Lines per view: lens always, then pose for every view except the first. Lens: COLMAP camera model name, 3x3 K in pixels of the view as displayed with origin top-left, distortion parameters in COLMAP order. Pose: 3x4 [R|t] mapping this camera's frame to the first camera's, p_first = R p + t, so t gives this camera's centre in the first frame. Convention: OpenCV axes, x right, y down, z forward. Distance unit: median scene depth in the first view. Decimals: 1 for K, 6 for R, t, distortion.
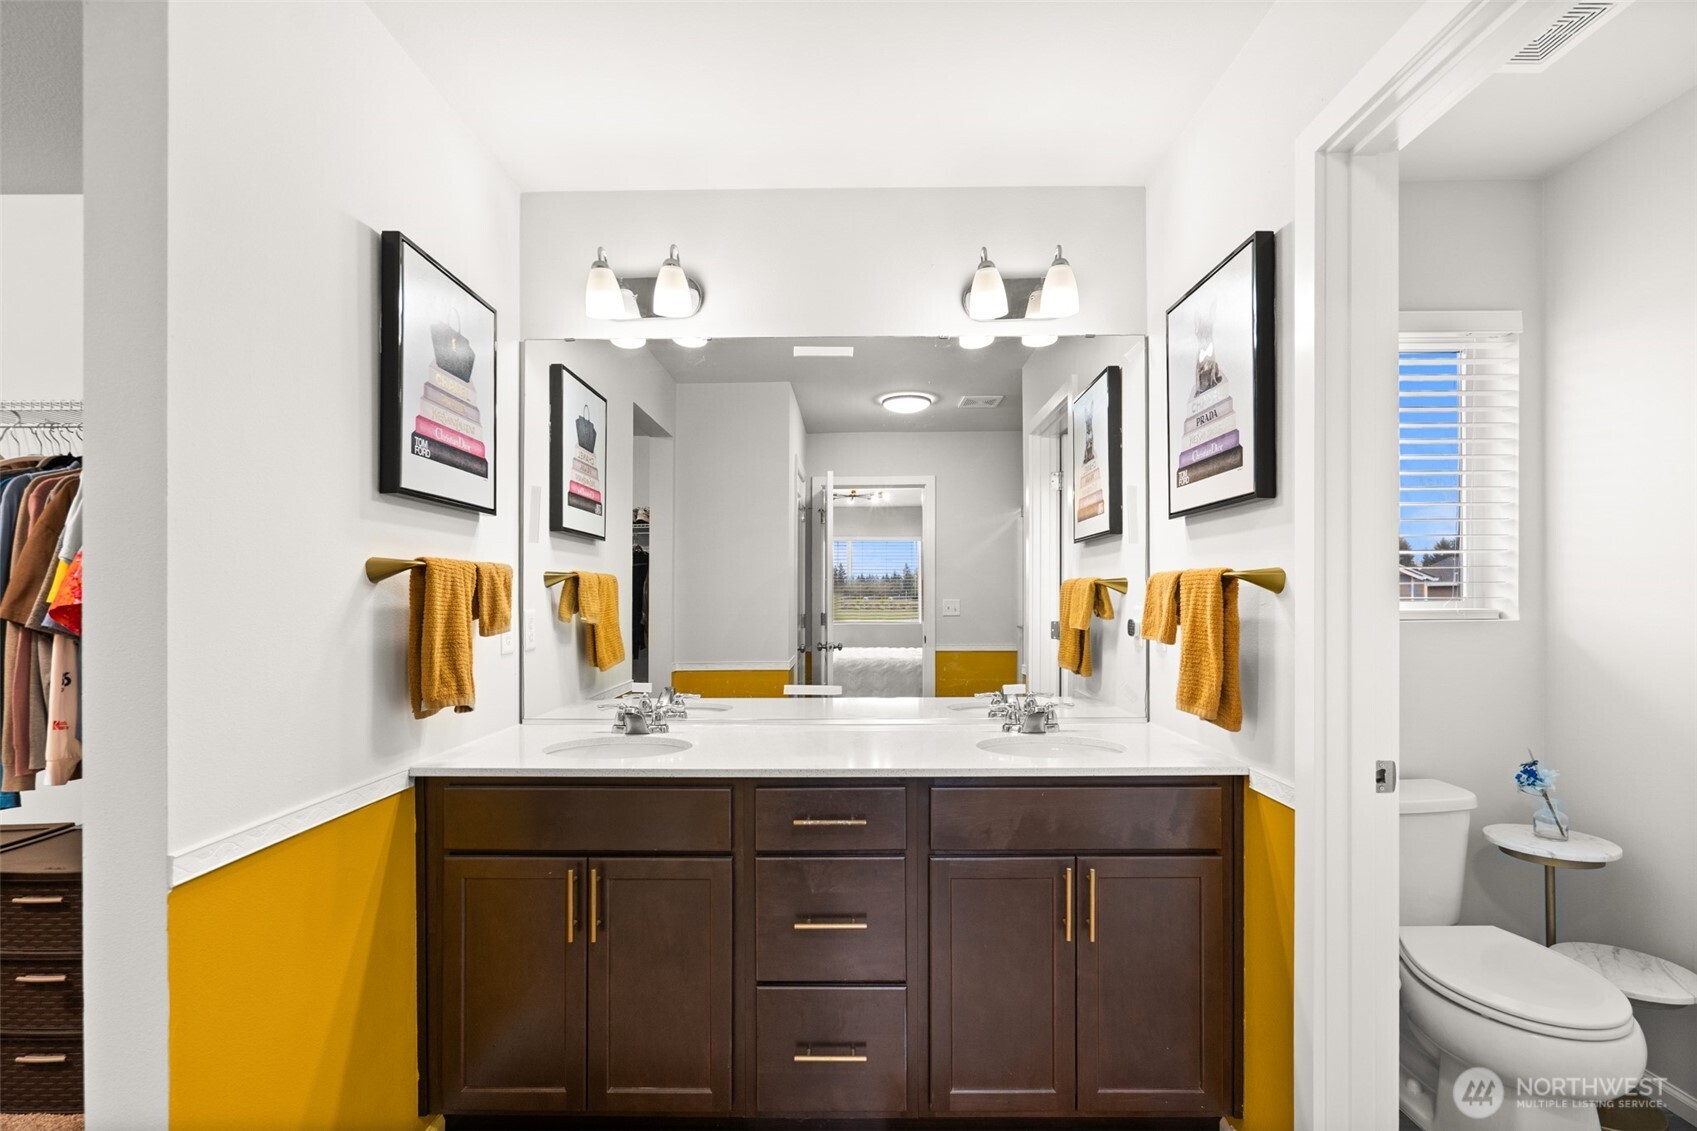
lens RADIAL K [[773.8, 0, 842.2], [0, 773.8, 600.6], [0, 0, 1]] dist [-0.000280, -0.000296]
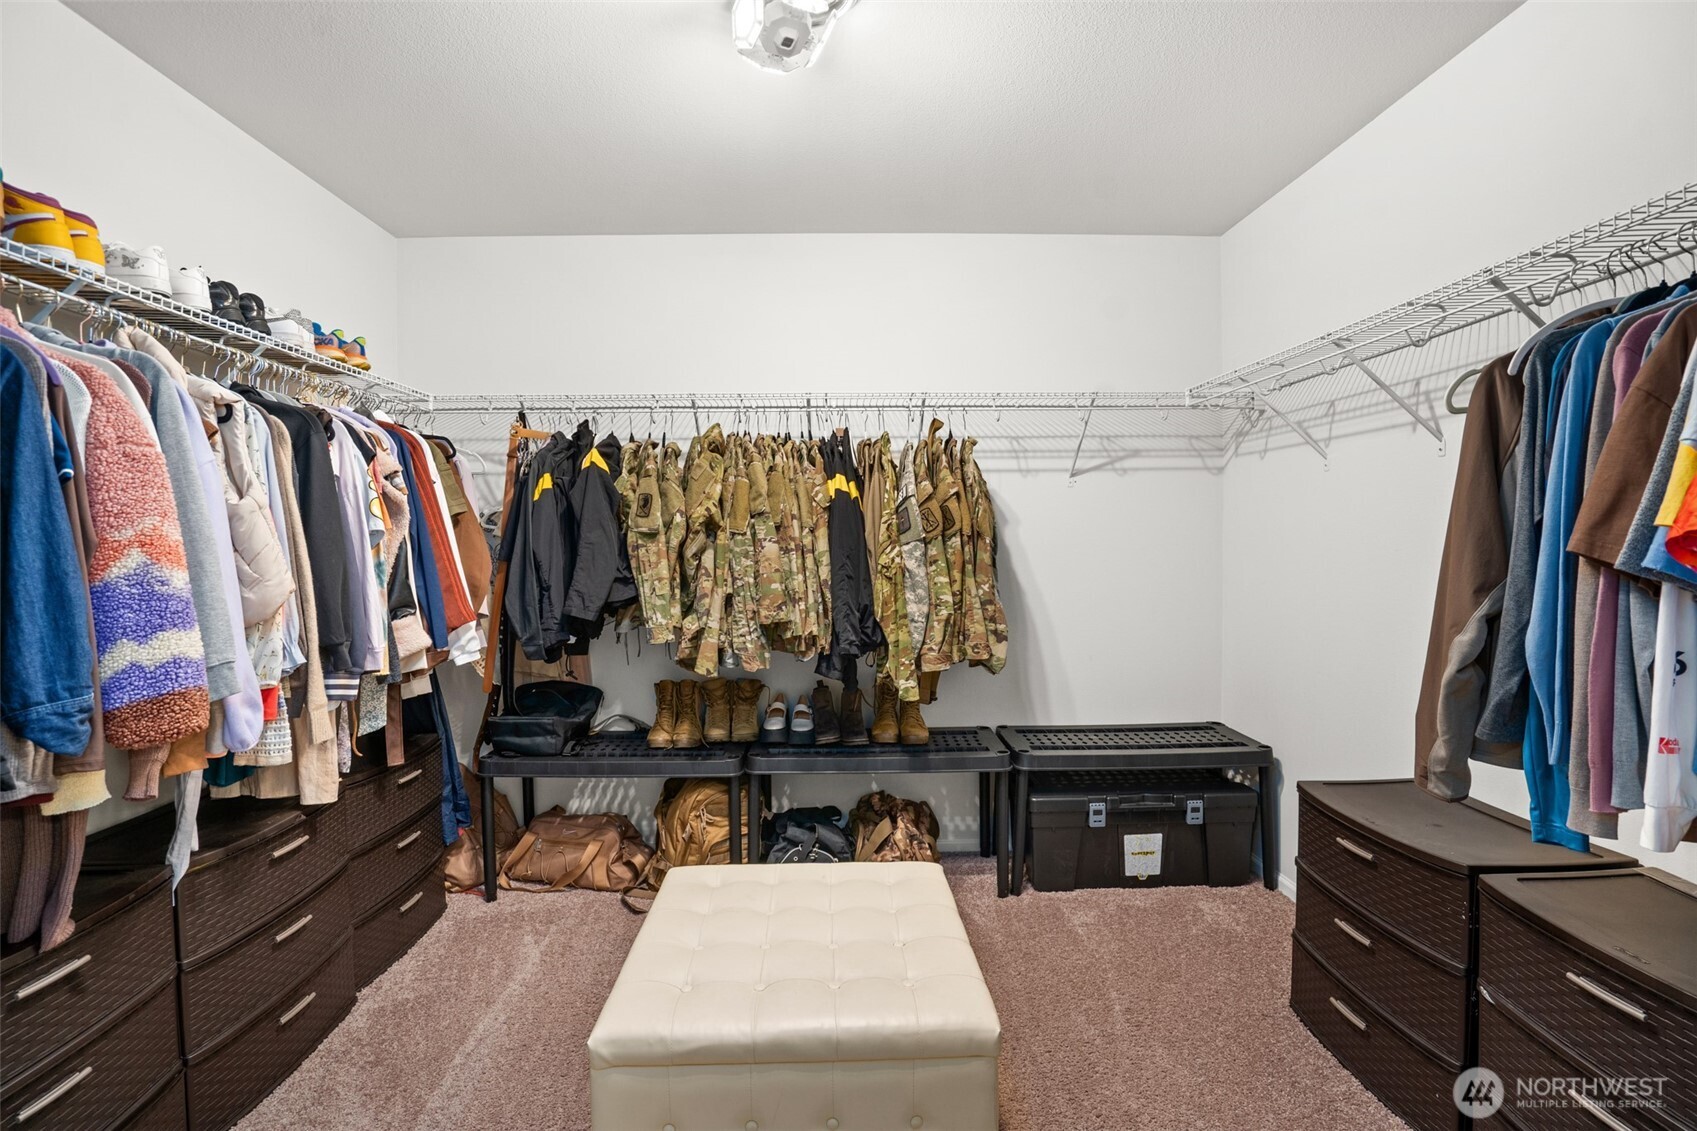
lens RADIAL K [[785.9, 0, 848.5], [0, 785.9, 565.5], [0, 0, 1]] dist [-0.055101, 0.018818]
pose [[0.045079, 0.029699, -0.998542, -0.497728], [0.010256, 0.999492, 0.030191, 0.008705], [0.998931, -0.011601, 0.044751, 0.385209]]
